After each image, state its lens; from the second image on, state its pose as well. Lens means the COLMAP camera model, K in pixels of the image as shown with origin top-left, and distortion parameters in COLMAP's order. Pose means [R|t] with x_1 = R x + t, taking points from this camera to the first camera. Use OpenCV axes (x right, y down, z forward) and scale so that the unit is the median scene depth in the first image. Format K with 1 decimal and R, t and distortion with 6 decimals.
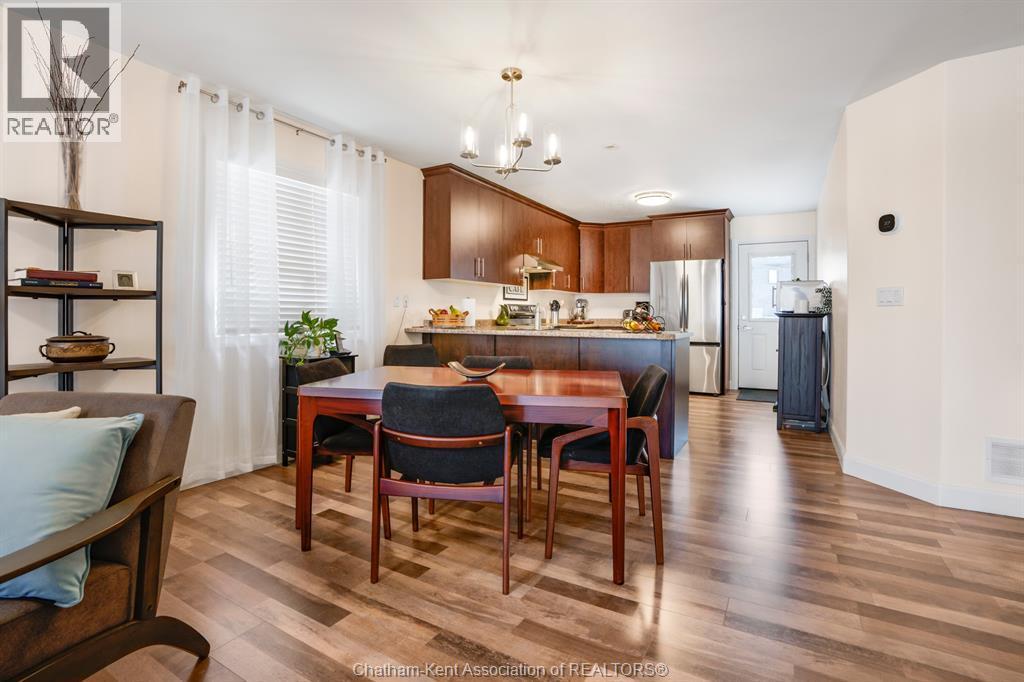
lens RADIAL K [[479.9, 0, 526.6], [0, 479.9, 321.4], [0, 0, 1]] dist [-0.021128, 0.001453]
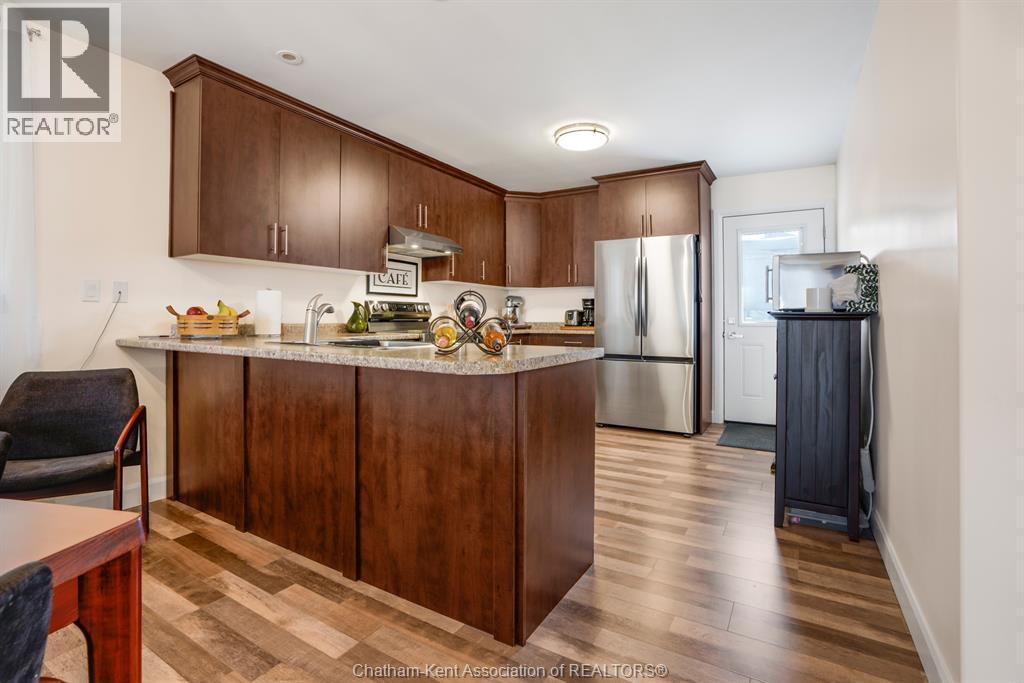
lens RADIAL K [[479.9, 0, 514.3], [0, 479.9, 316.8], [0, 0, 1]] dist [-0.021128, 0.001453]
pose [[0.999417, -0.000235, -0.034155, 0.169459], [-0.000326, 0.999866, -0.016397, -0.002127], [0.034155, 0.016399, 0.999282, 0.304598]]
